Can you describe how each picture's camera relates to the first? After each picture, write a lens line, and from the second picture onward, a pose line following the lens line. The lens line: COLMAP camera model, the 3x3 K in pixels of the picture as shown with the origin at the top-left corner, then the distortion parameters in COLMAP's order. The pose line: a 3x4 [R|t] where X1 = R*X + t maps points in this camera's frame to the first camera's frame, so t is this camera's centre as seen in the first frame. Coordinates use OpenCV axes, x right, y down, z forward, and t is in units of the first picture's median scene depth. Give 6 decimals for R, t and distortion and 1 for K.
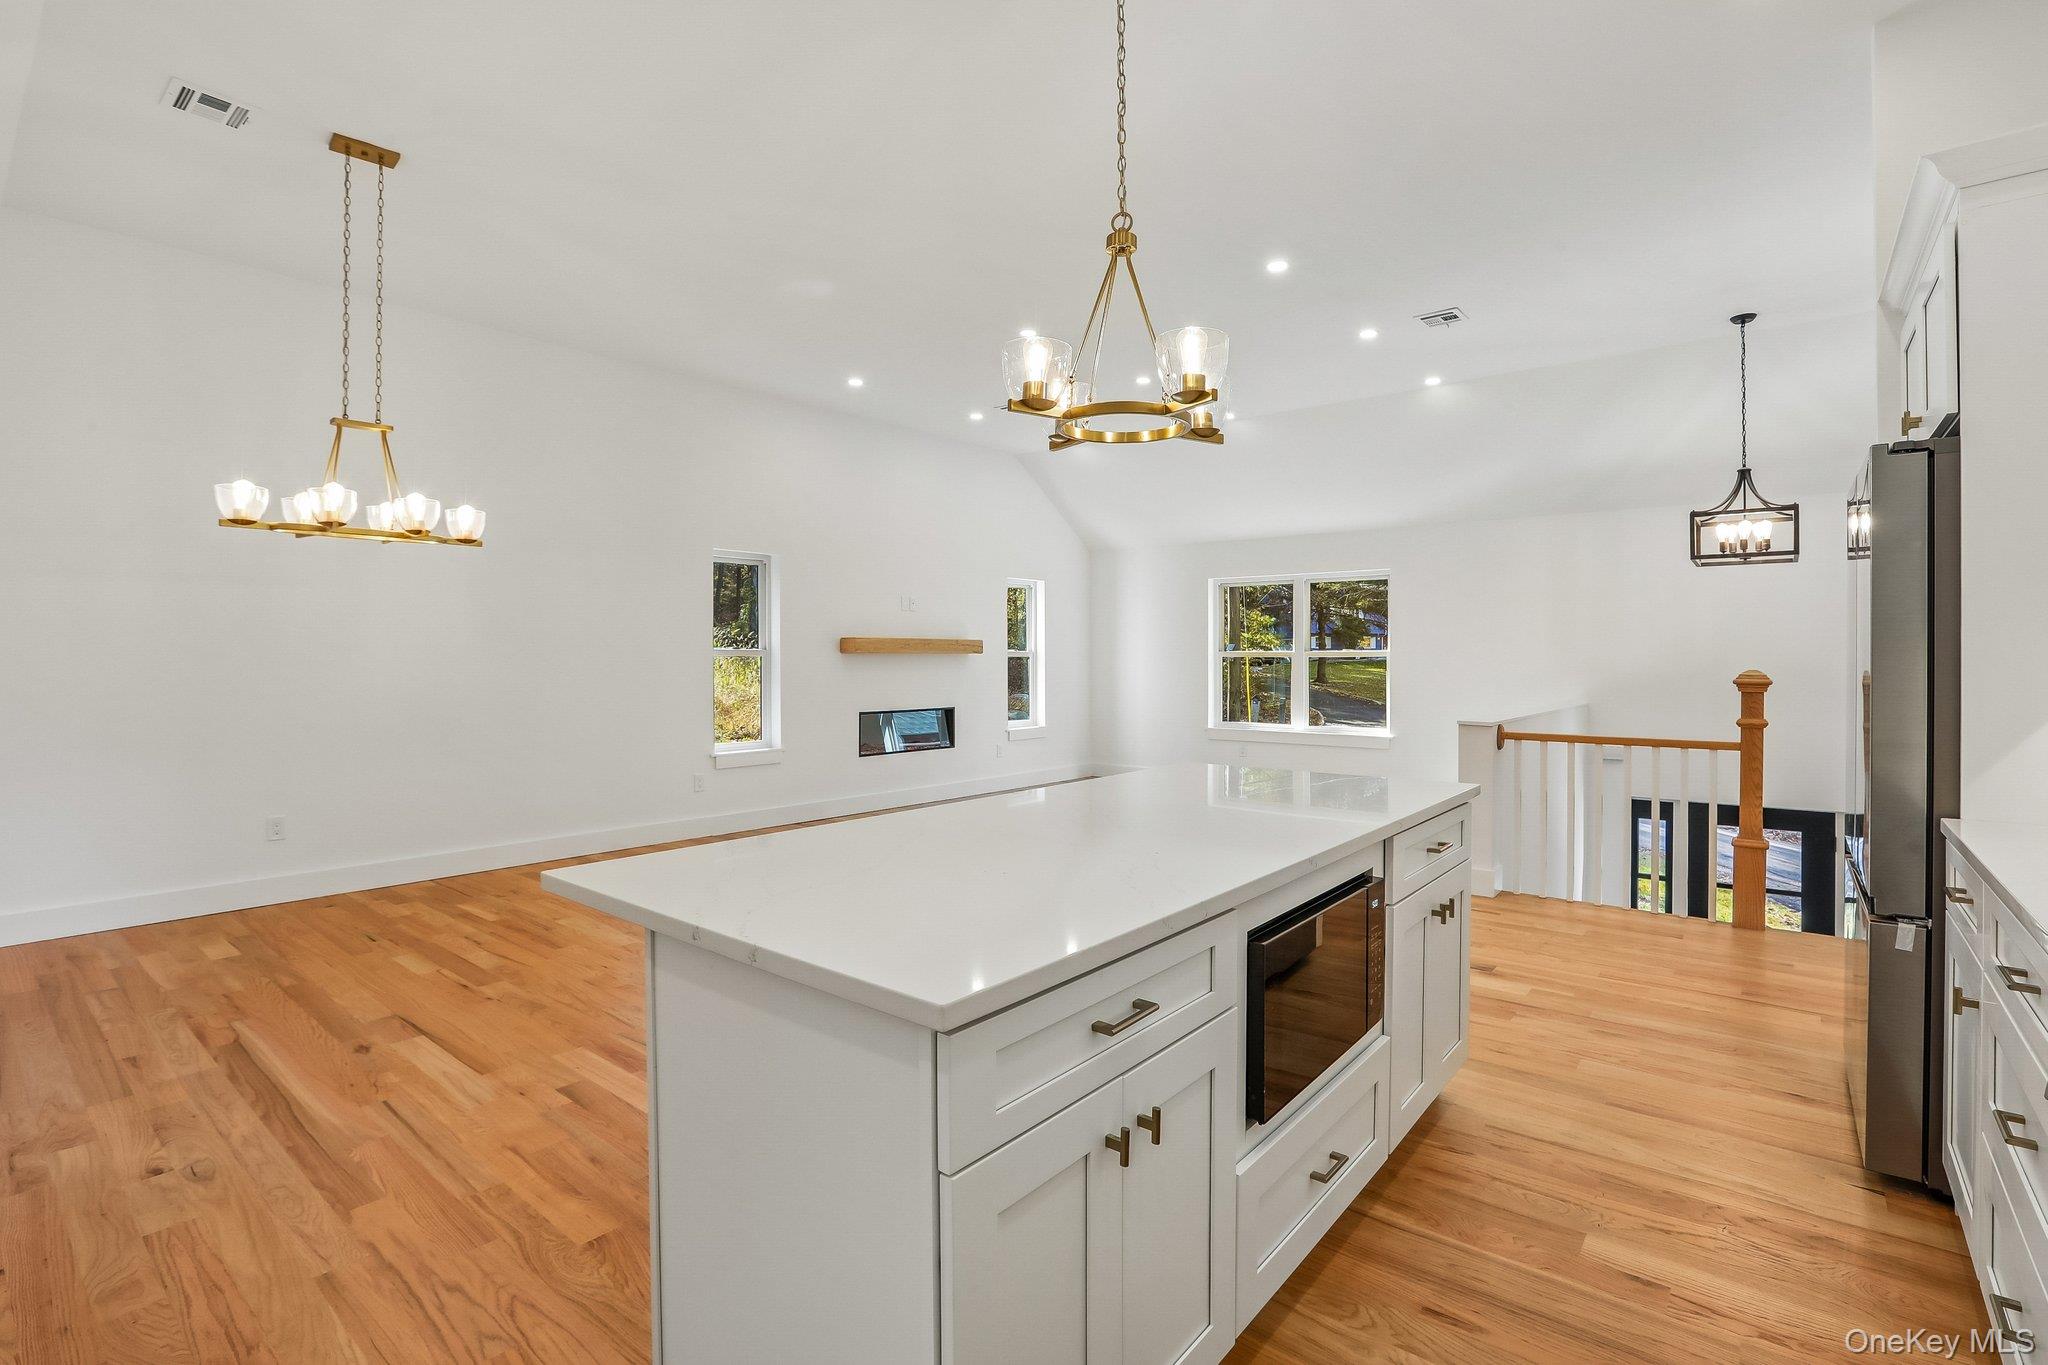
lens RADIAL K [[947.8, 0, 1038.1], [0, 947.8, 667.6], [0, 0, 1]] dist [-0.044947, 0.012633]
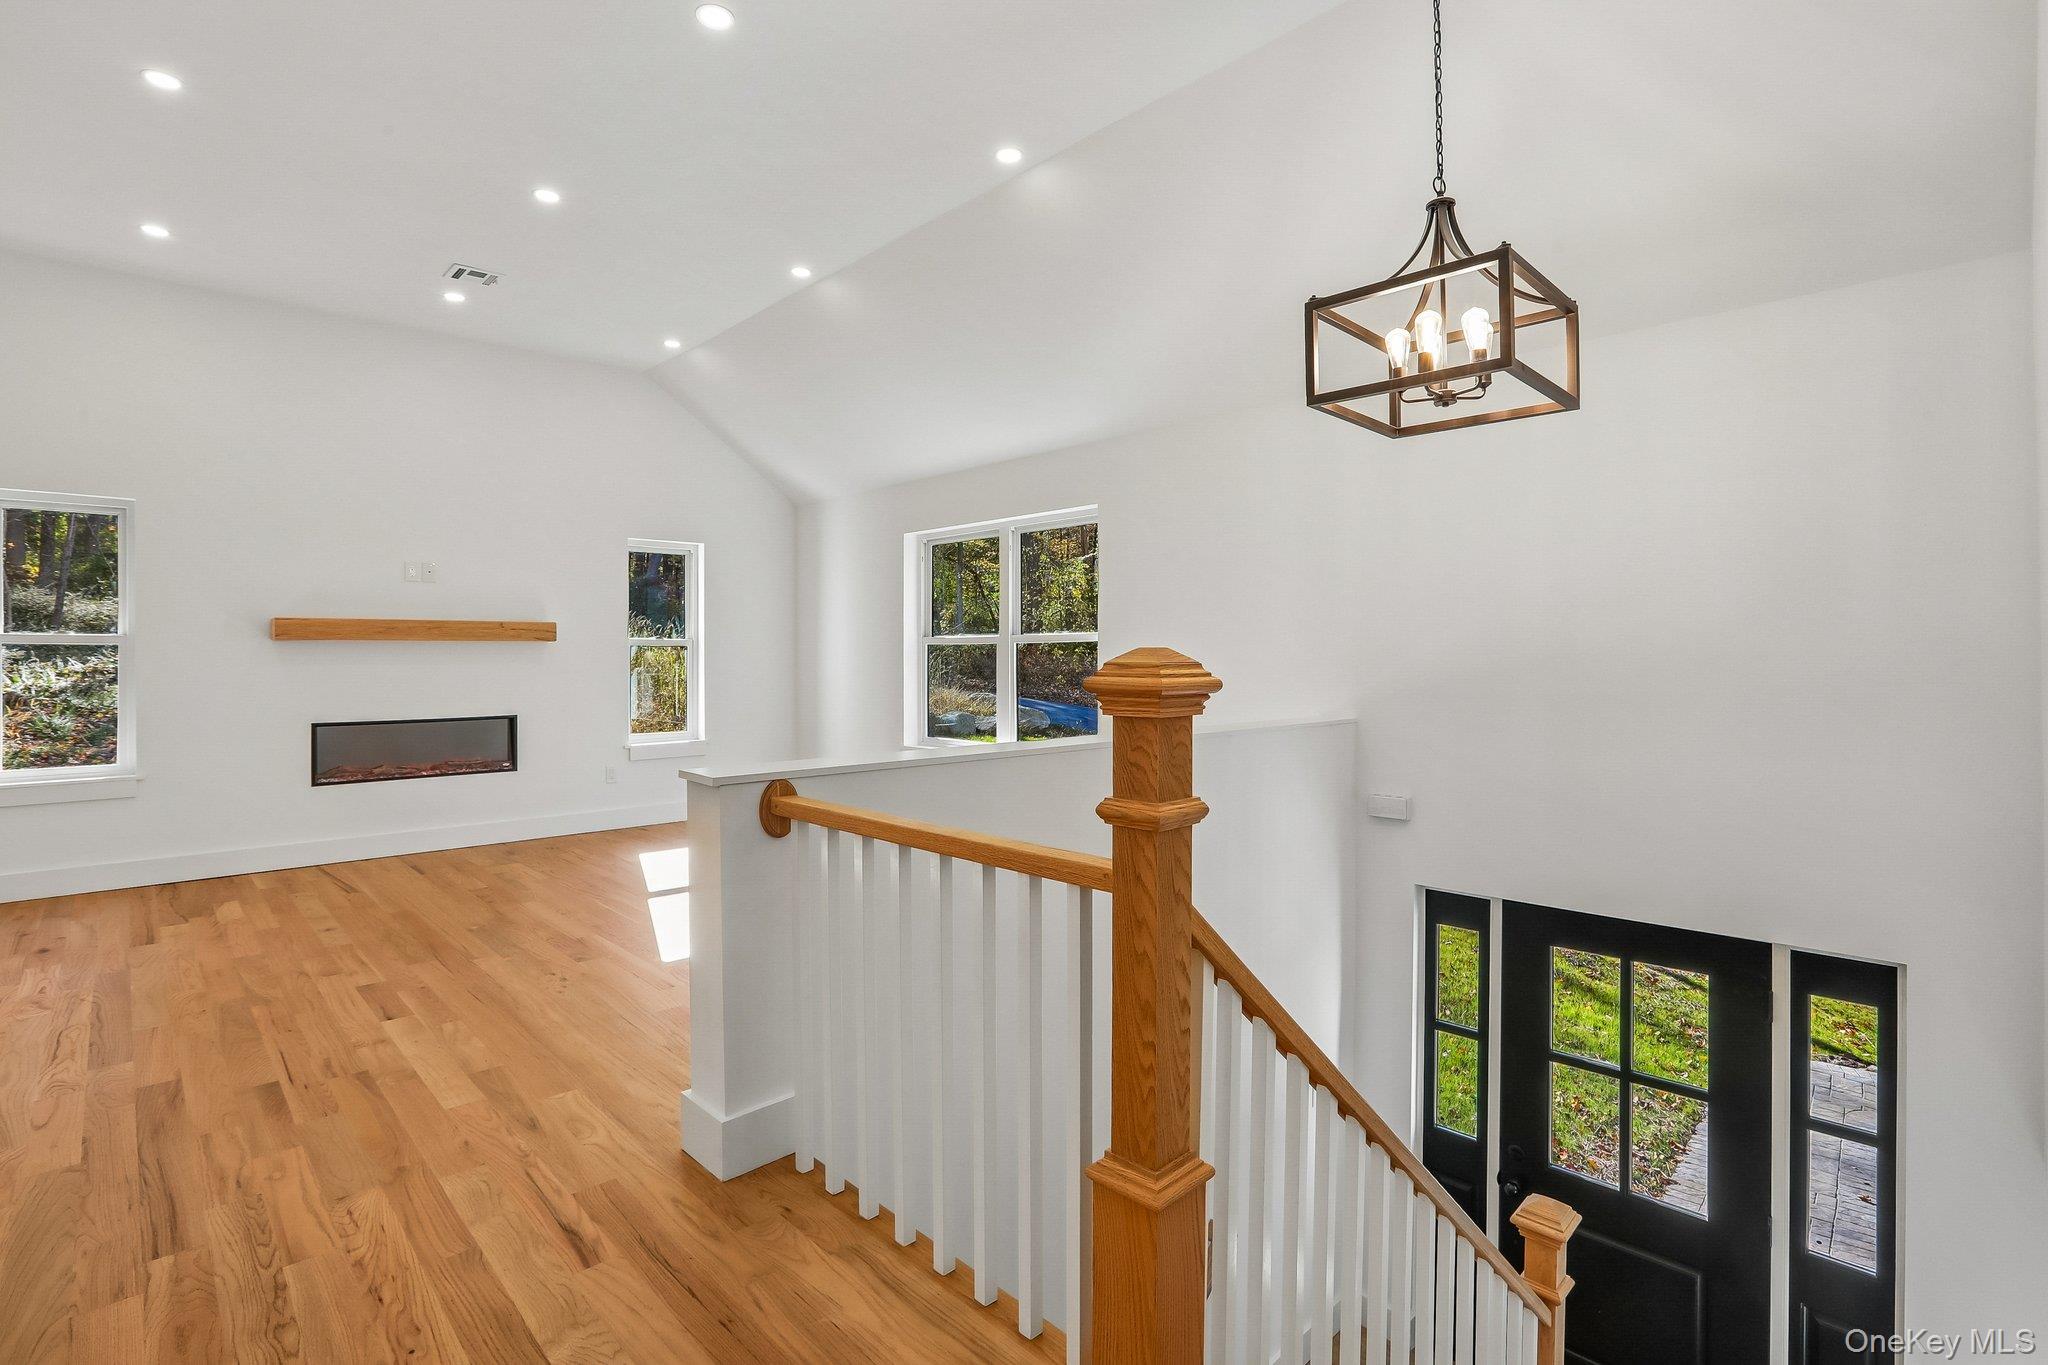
lens RADIAL K [[947.8, 0, 1023.0], [0, 947.8, 658.6], [0, 0, 1]] dist [-0.044947, 0.012633]
pose [[0.992761, -0.004498, -0.120019, 0.603988], [0.003937, 0.999980, -0.004907, 0.005490], [0.120038, 0.004399, 0.992759, 0.525912]]
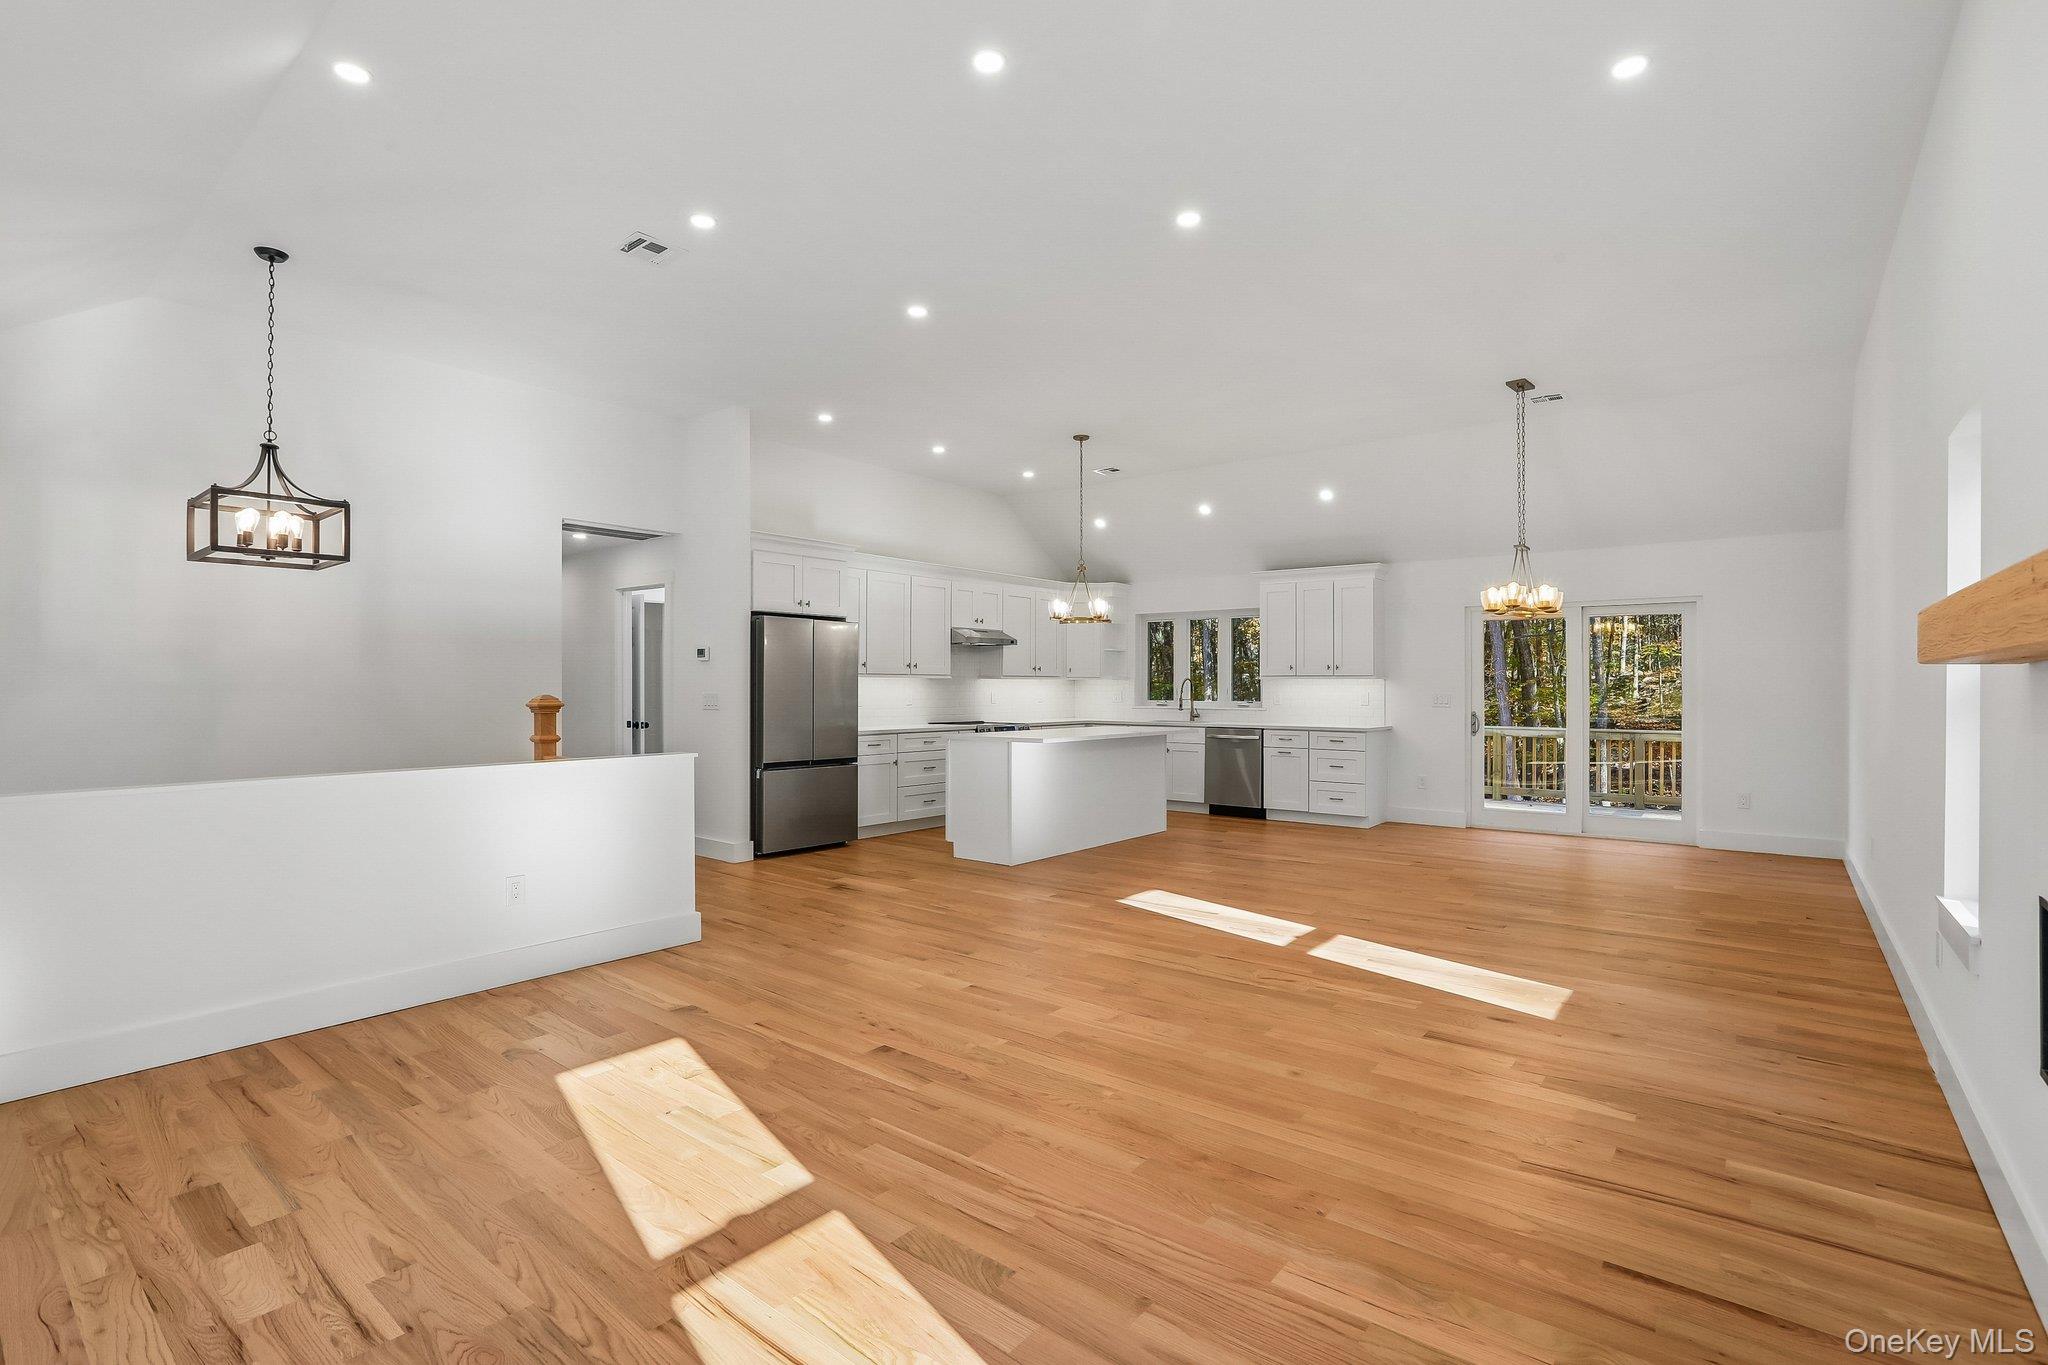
lens RADIAL K [[947.8, 0, 1027.3], [0, 947.8, 685.7], [0, 0, 1]] dist [-0.044947, 0.012633]
pose [[-0.999999, 0.000384, -0.001508, 0.114325], [0.000374, 0.999976, 0.006853, -0.013972], [0.001510, 0.006852, -0.999975, 1.752064]]
